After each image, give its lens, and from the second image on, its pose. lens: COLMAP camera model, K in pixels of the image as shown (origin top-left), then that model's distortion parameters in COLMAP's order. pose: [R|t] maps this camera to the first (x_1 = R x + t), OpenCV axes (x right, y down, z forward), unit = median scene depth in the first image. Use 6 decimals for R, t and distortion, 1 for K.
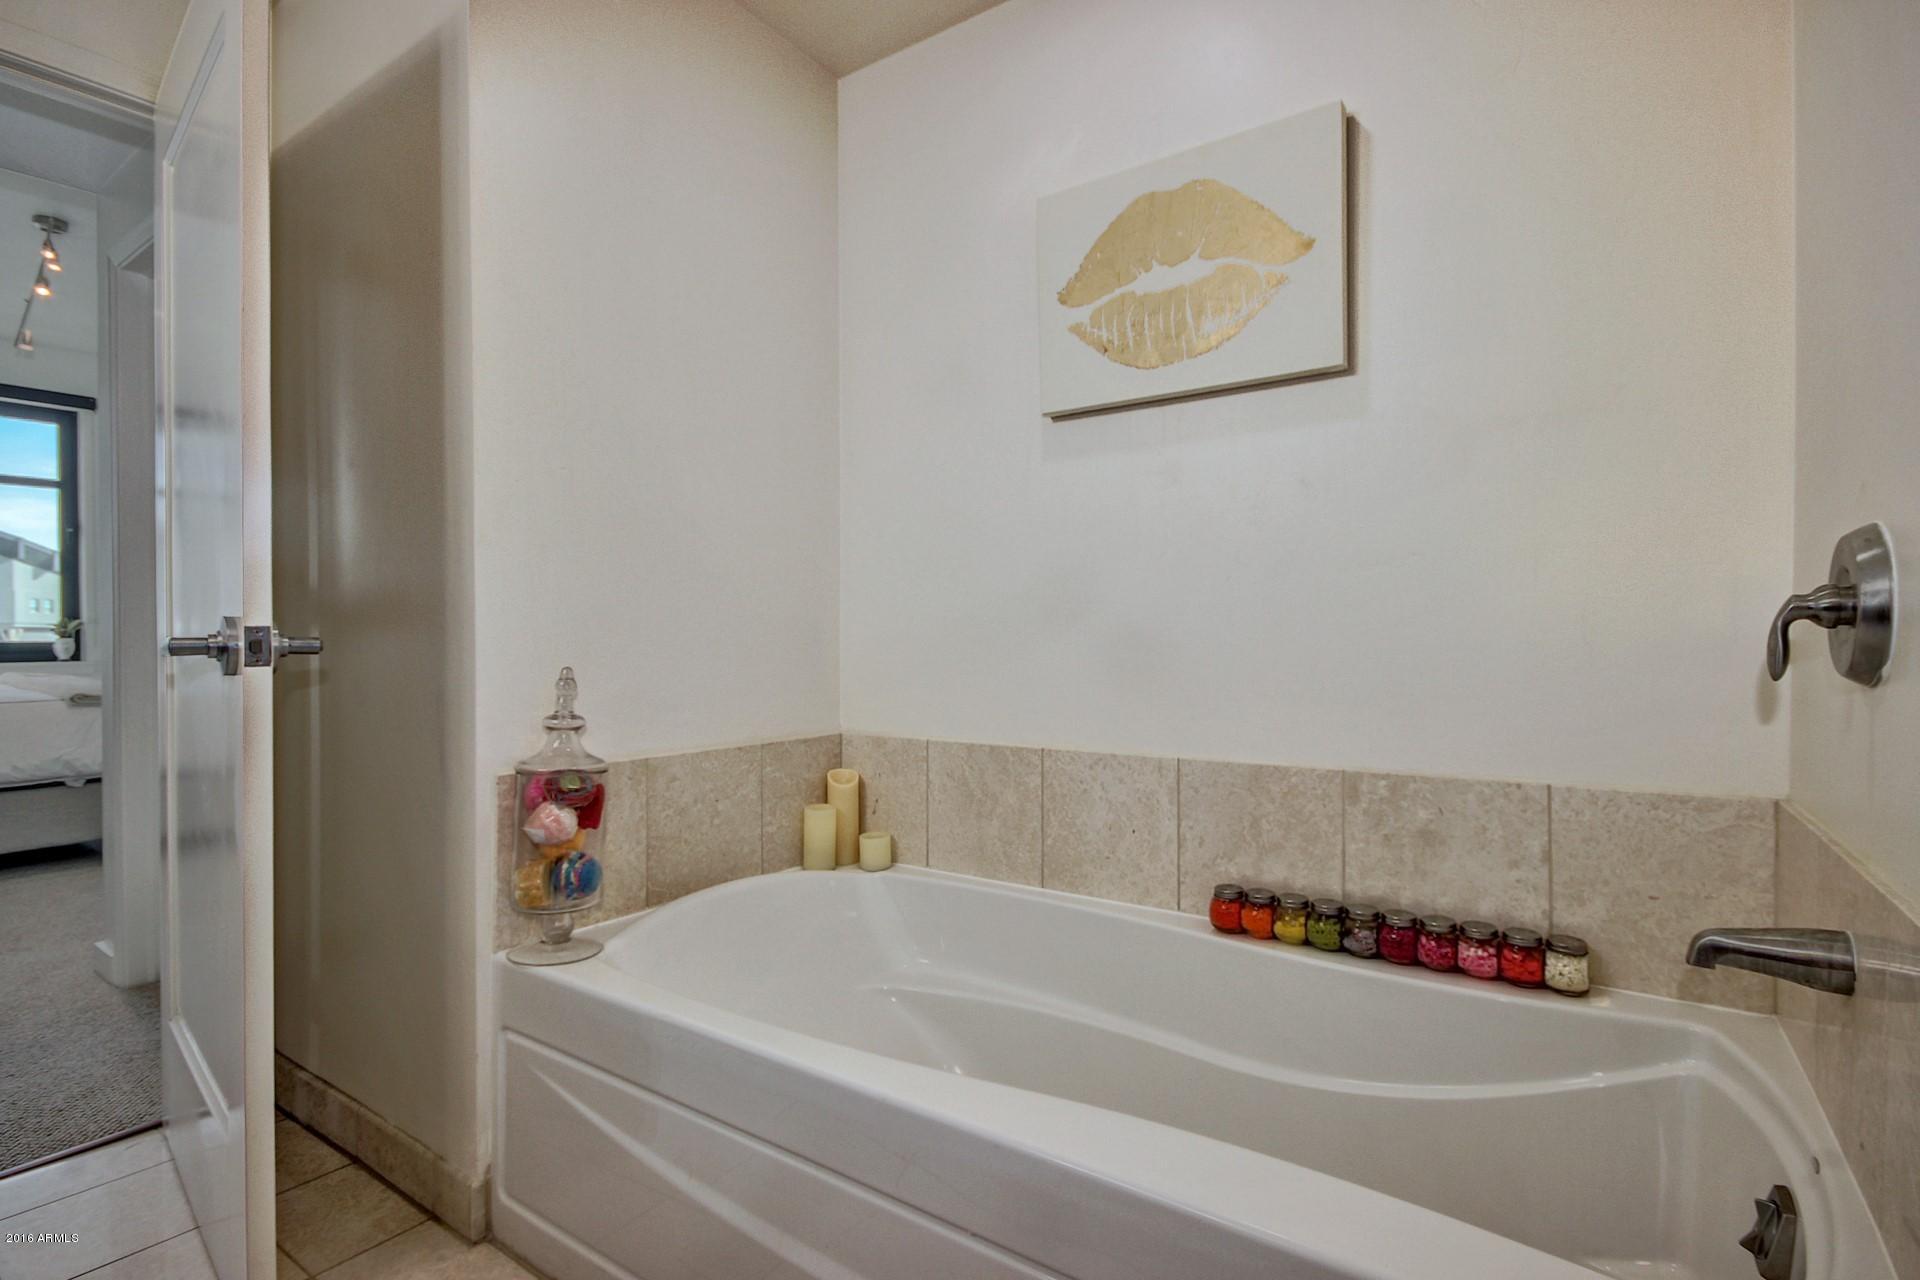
lens RADIAL K [[903.9, 0, 962.2], [0, 903.9, 631.4], [0, 0, 1]] dist [-0.000888, -0.000200]
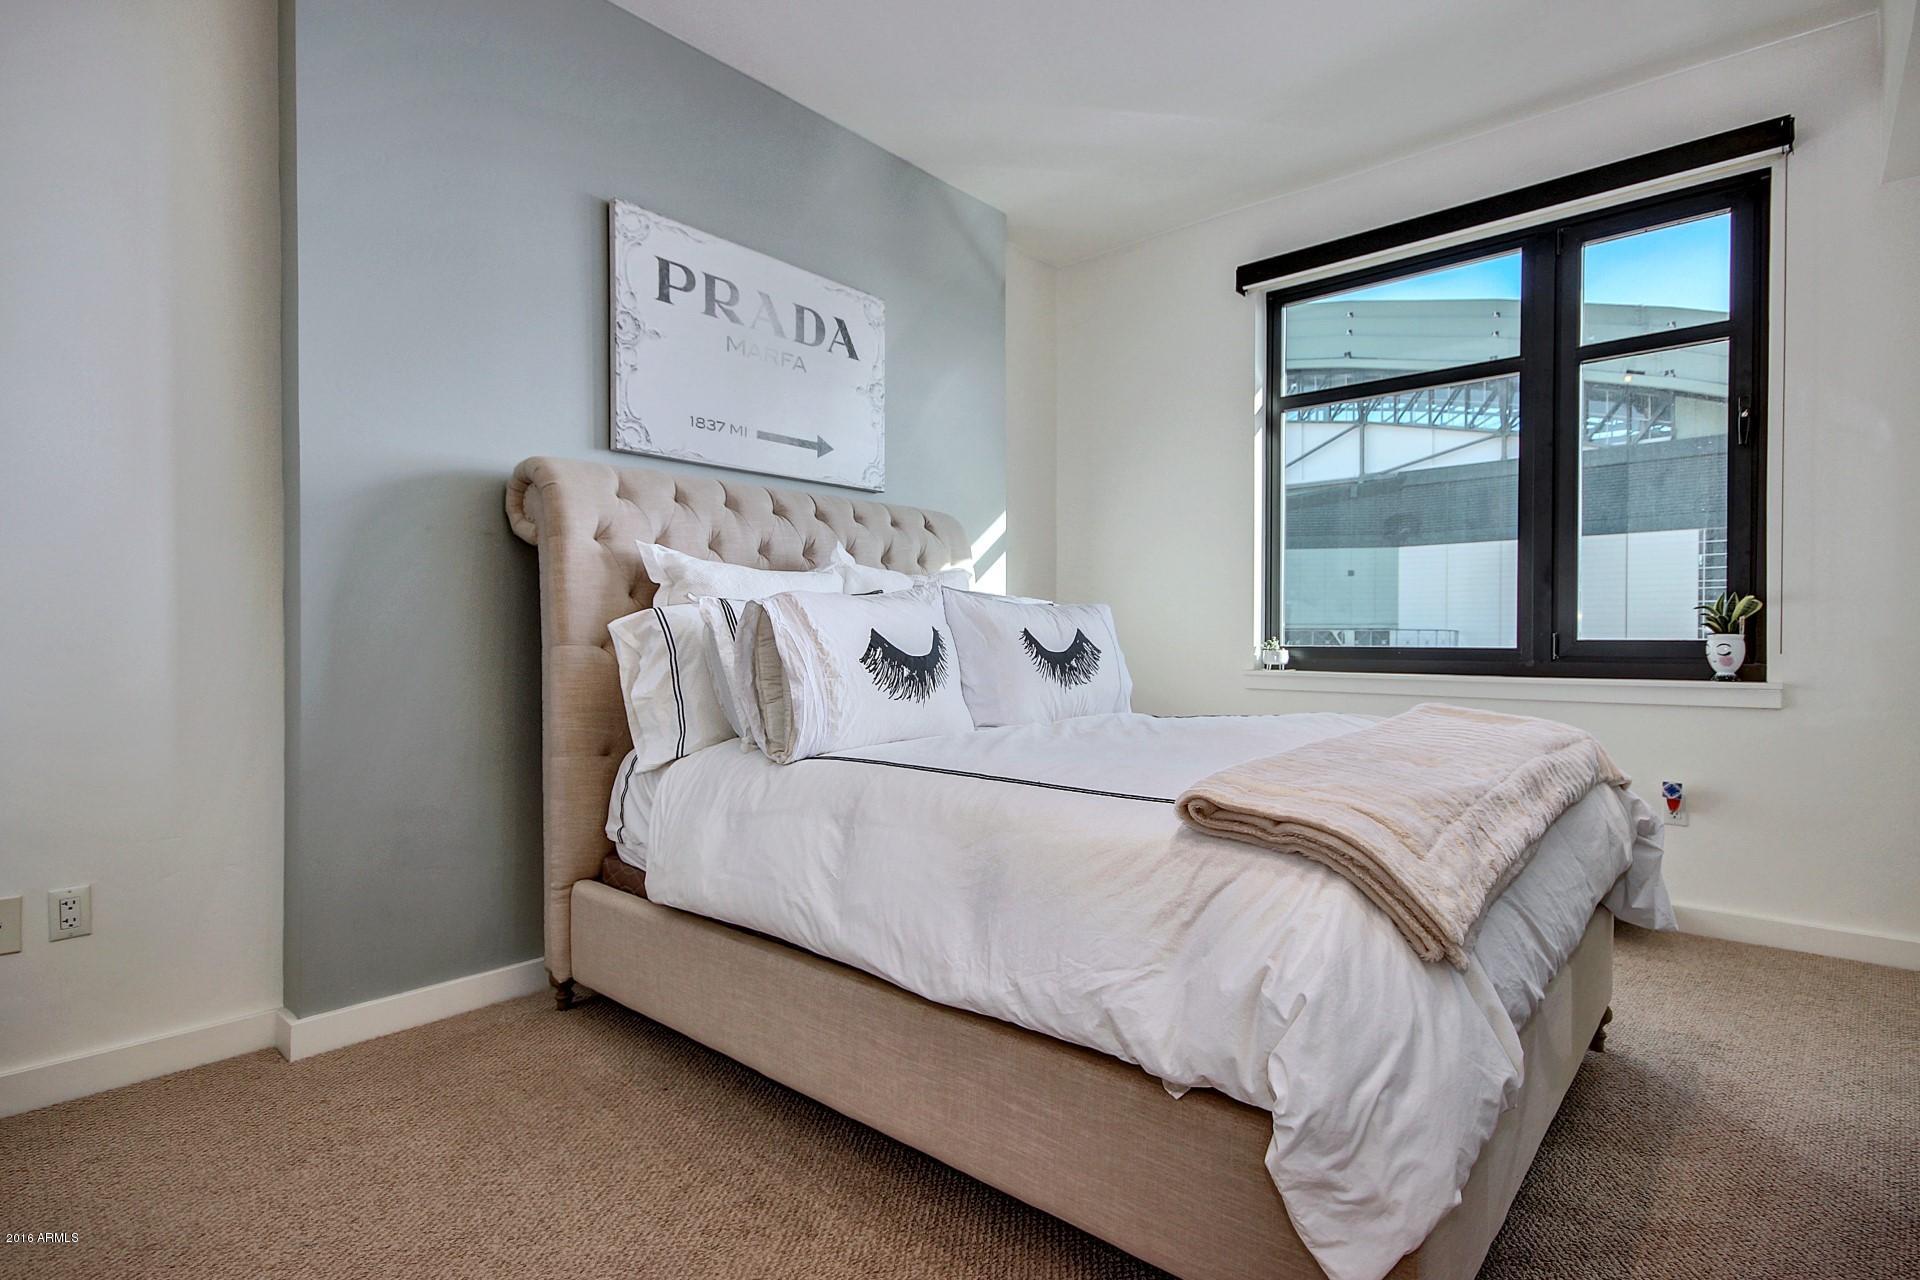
lens RADIAL K [[903.9, 0, 958.7], [0, 903.9, 647.8], [0, 0, 1]] dist [-0.000888, -0.000200]
pose [[-0.133080, 0.014040, -0.991006, -0.445558], [-0.002623, 0.999891, 0.014519, 0.009590], [0.991102, 0.004532, -0.133028, 0.647466]]
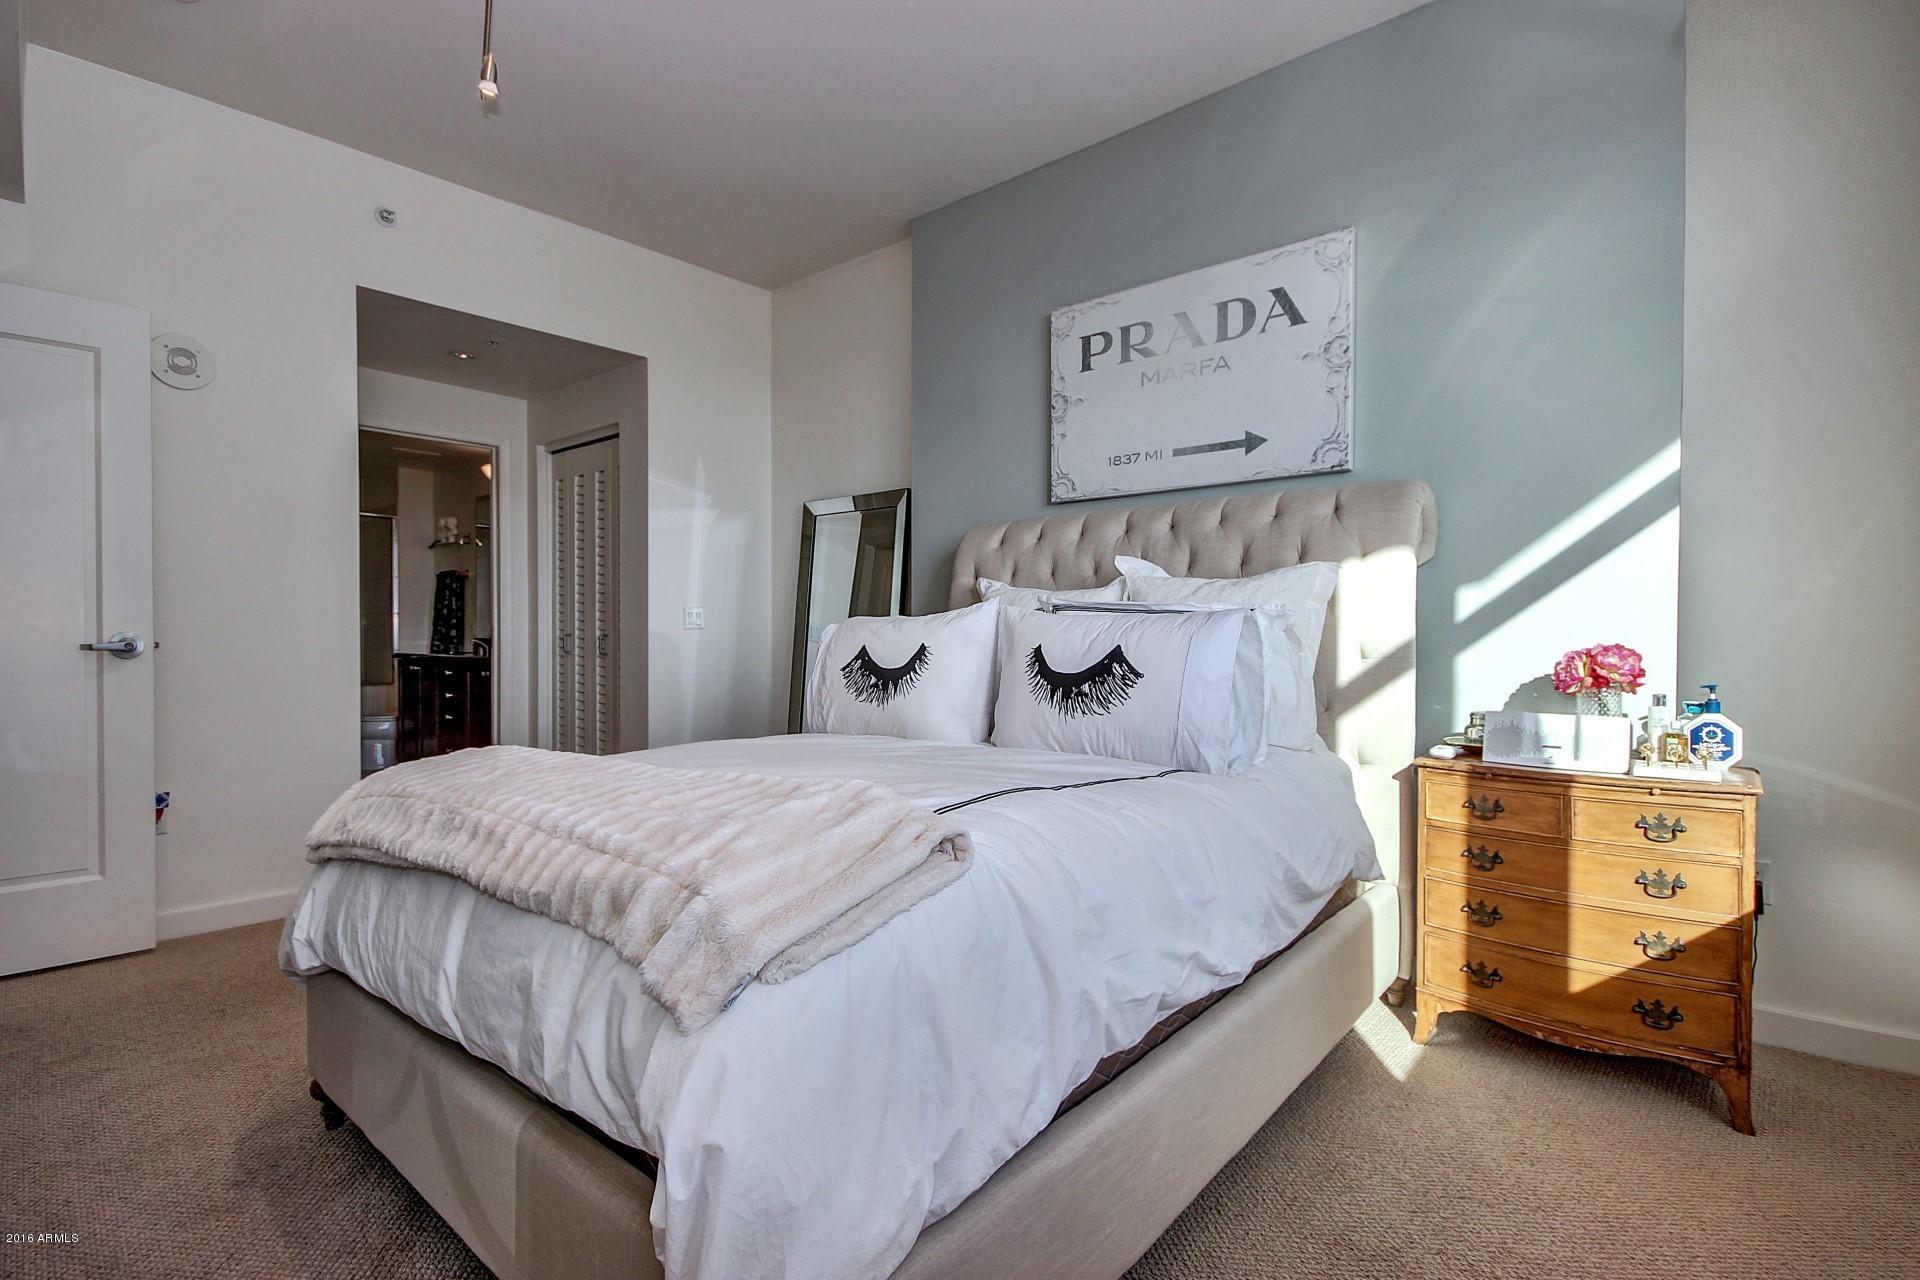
lens RADIAL K [[903.9, 0, 969.9], [0, 903.9, 634.4], [0, 0, 1]] dist [-0.000888, -0.000200]
pose [[-0.995438, -0.002115, 0.095387, -0.676531], [-0.002462, 0.999991, -0.003518, 0.006448], [-0.095379, -0.003737, -0.995434, 0.837789]]
